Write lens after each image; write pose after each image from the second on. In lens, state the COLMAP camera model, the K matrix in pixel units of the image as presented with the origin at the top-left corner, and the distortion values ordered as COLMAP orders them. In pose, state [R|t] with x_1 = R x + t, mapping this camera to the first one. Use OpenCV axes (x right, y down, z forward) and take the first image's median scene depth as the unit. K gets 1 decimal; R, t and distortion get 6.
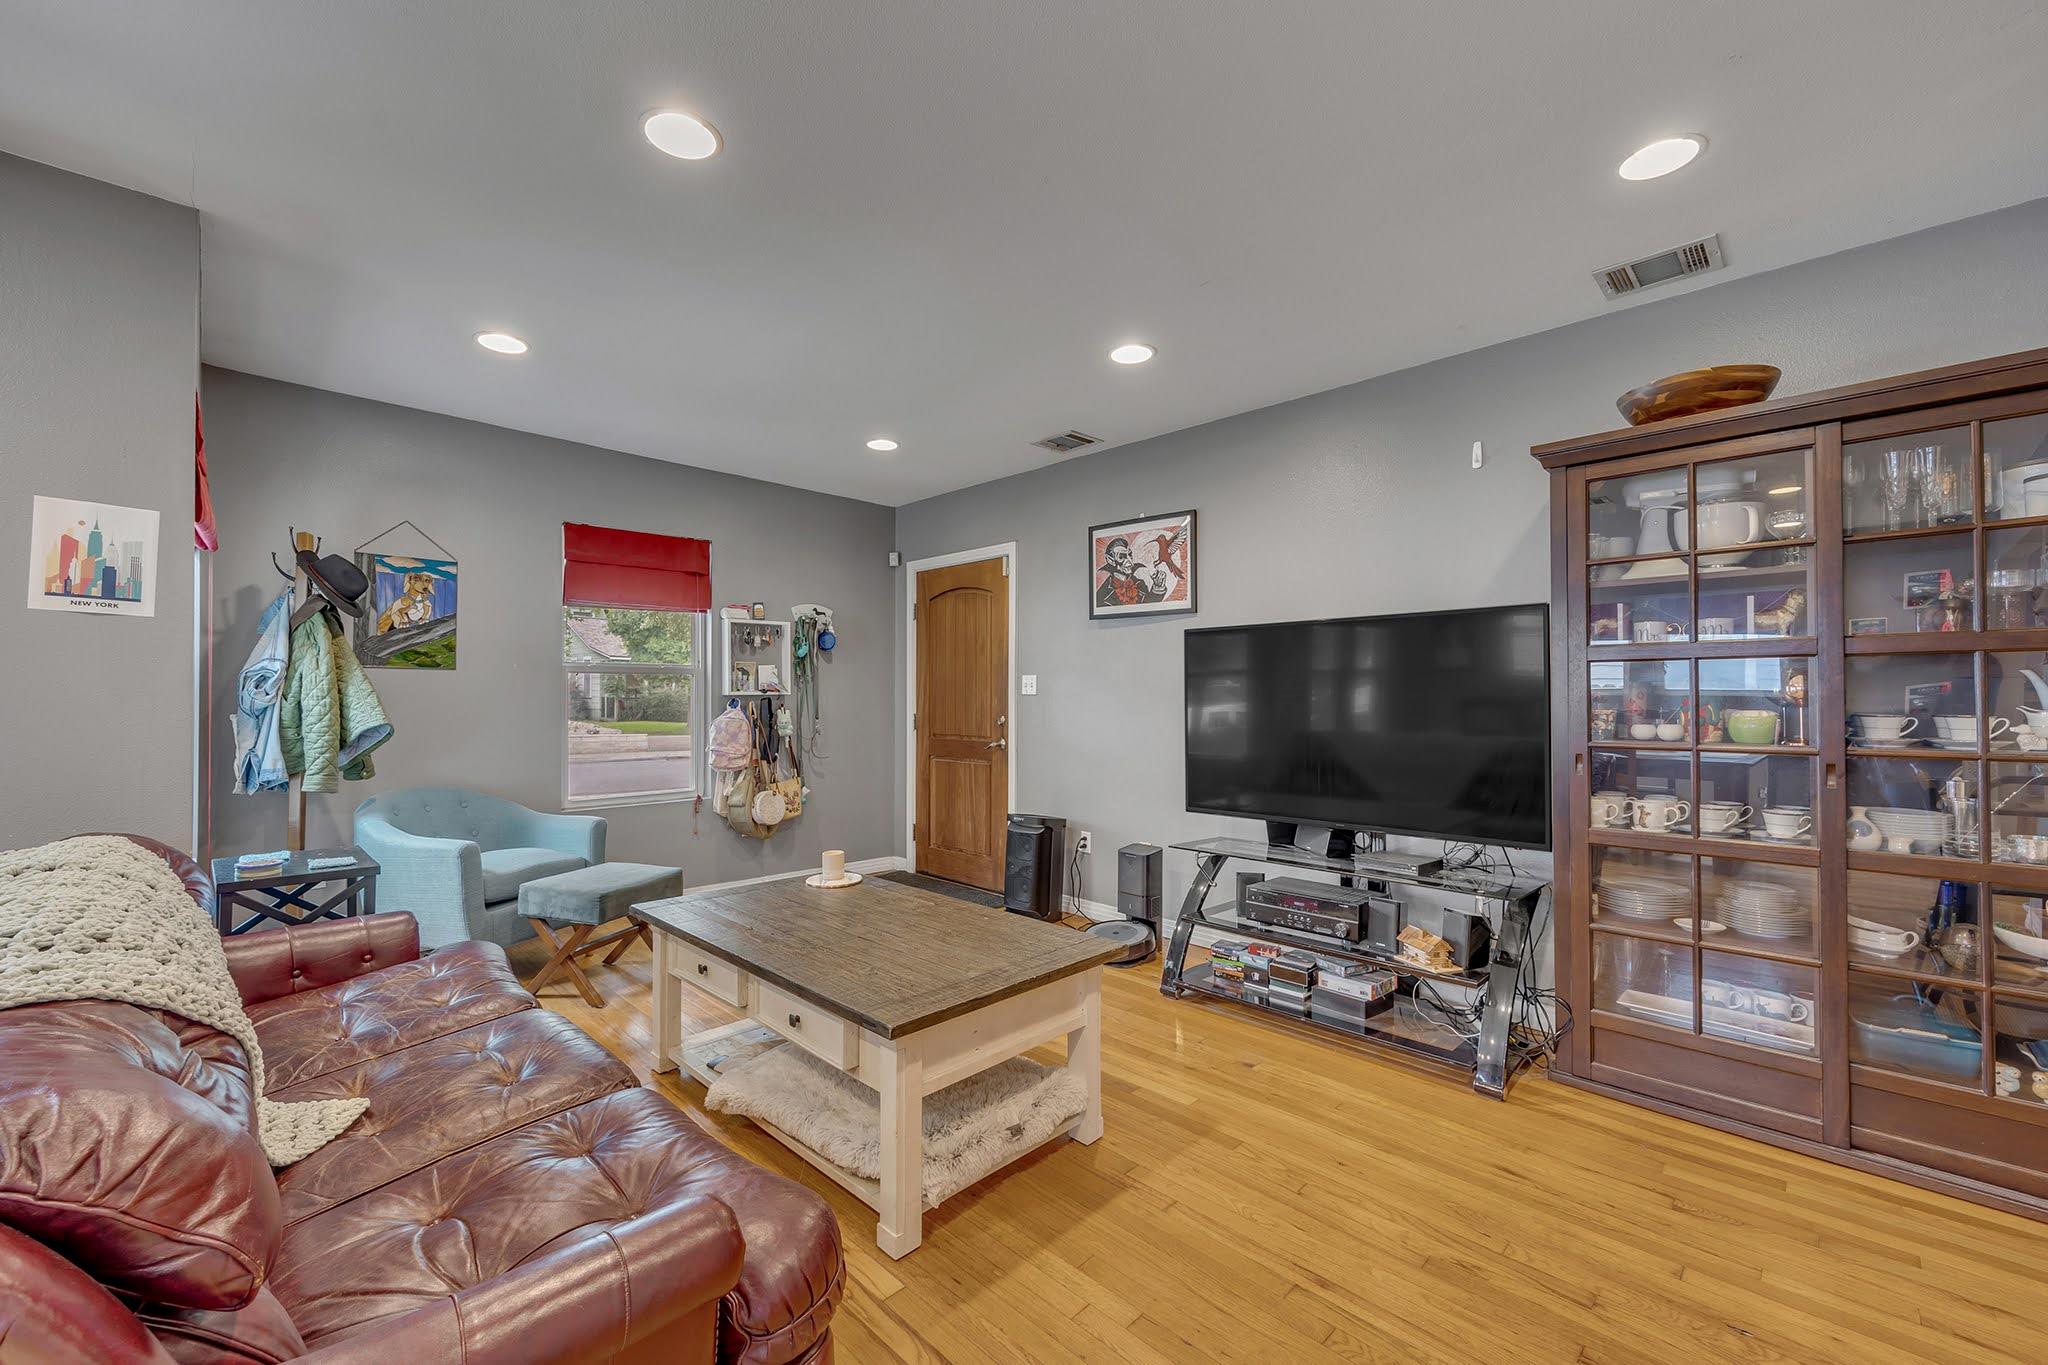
lens RADIAL K [[819.8, 0, 1019.2], [0, 819.8, 688.4], [0, 0, 1]] dist [-0.002387, -0.000013]
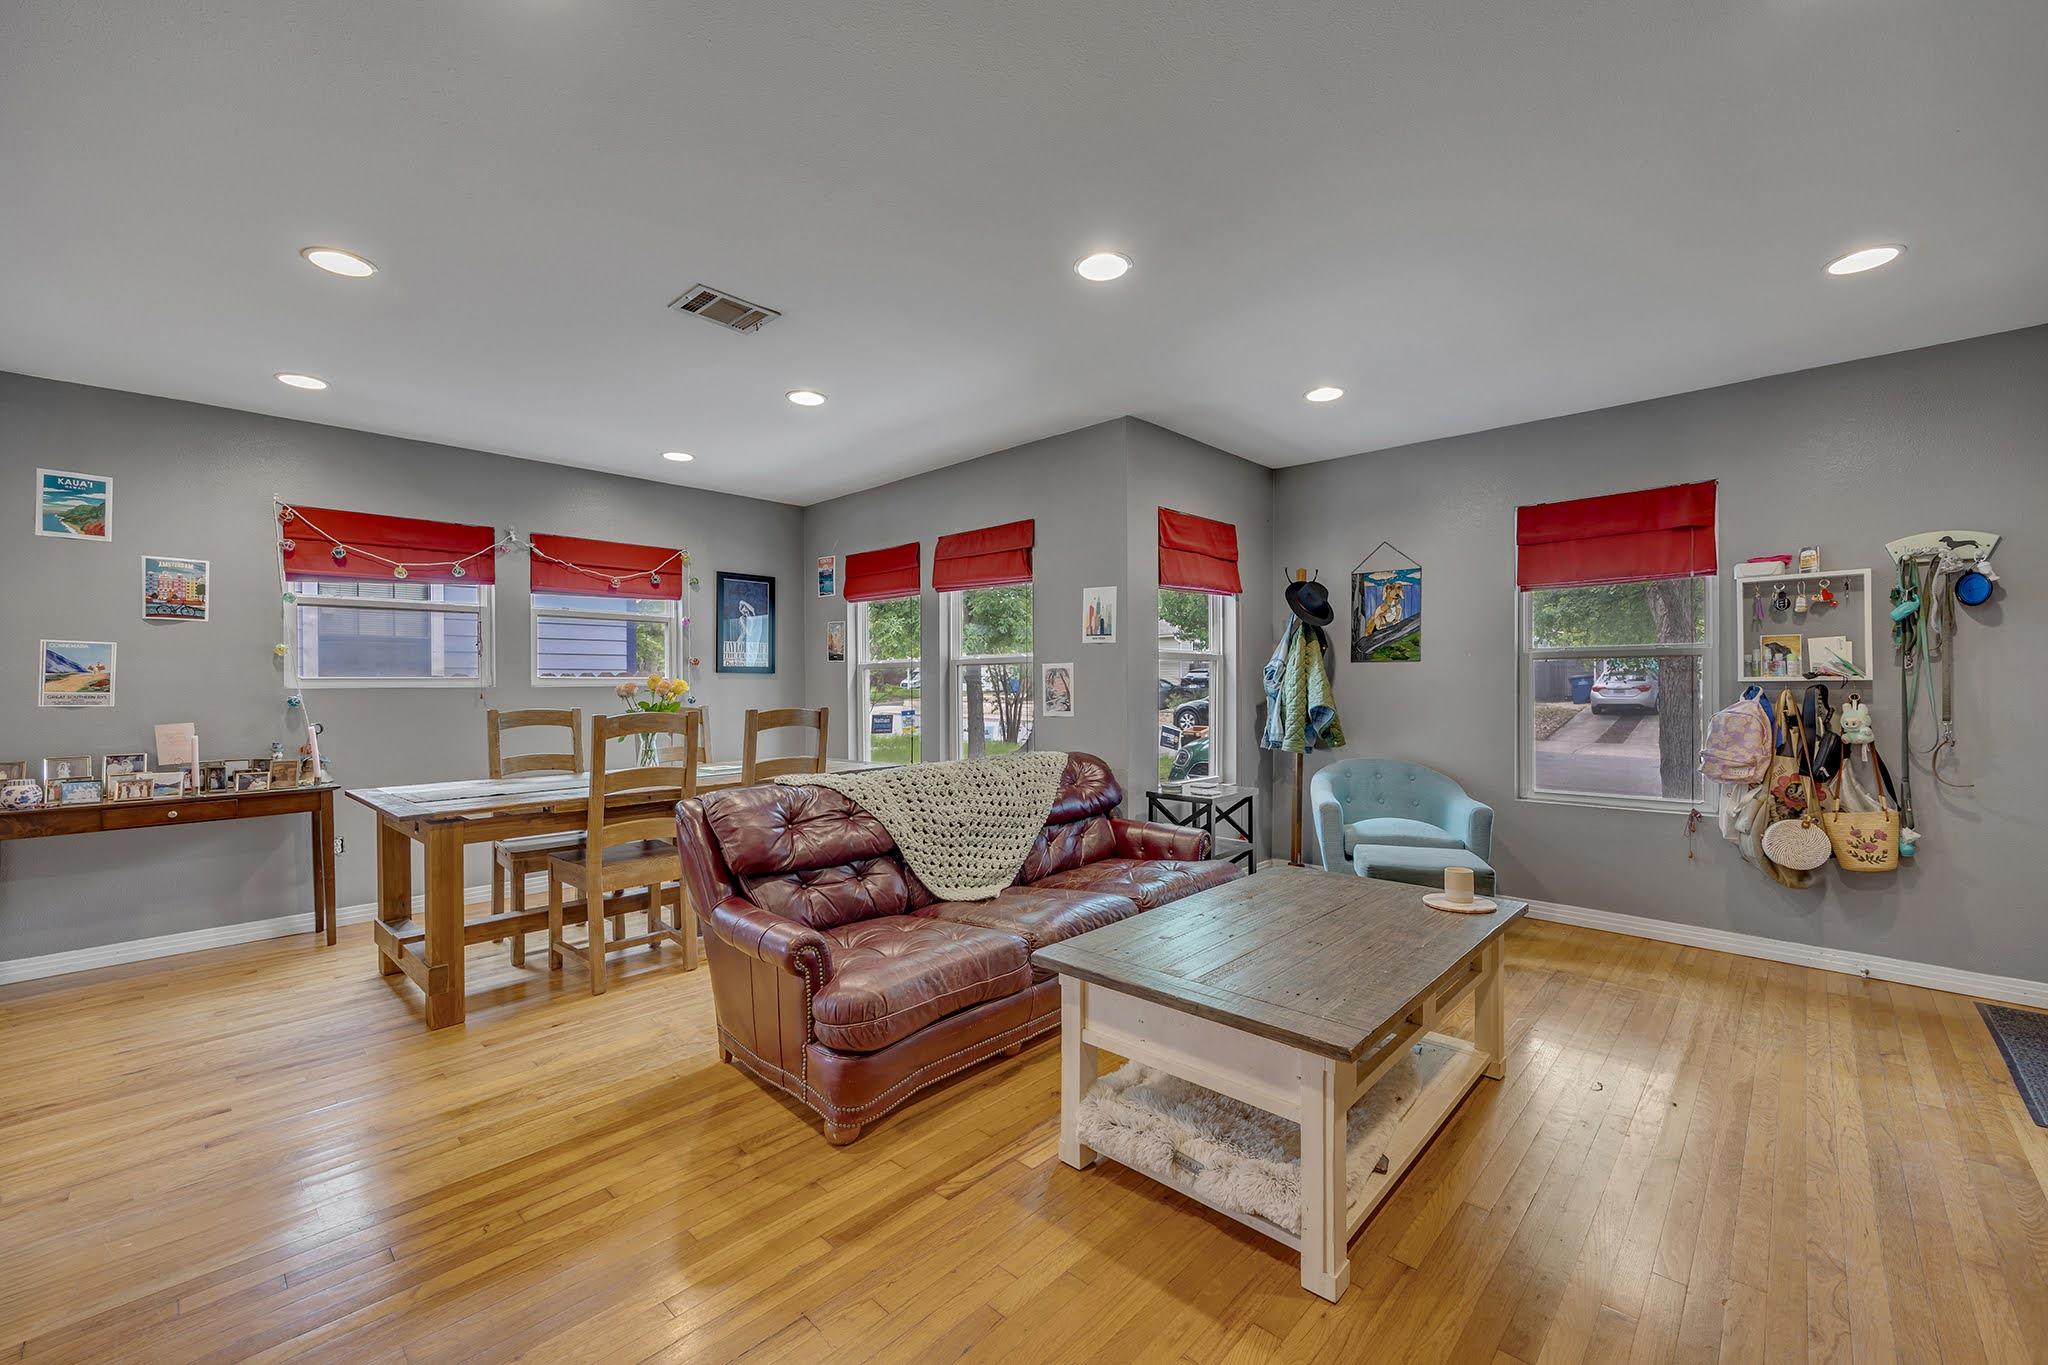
lens RADIAL K [[819.8, 0, 1013.2], [0, 819.8, 679.9], [0, 0, 1]] dist [-0.002387, -0.000013]
pose [[0.015010, -0.007395, -0.999860, 0.443866], [0.012086, 0.999901, -0.007213, 0.004844], [0.999814, -0.011976, 0.015098, 0.394103]]
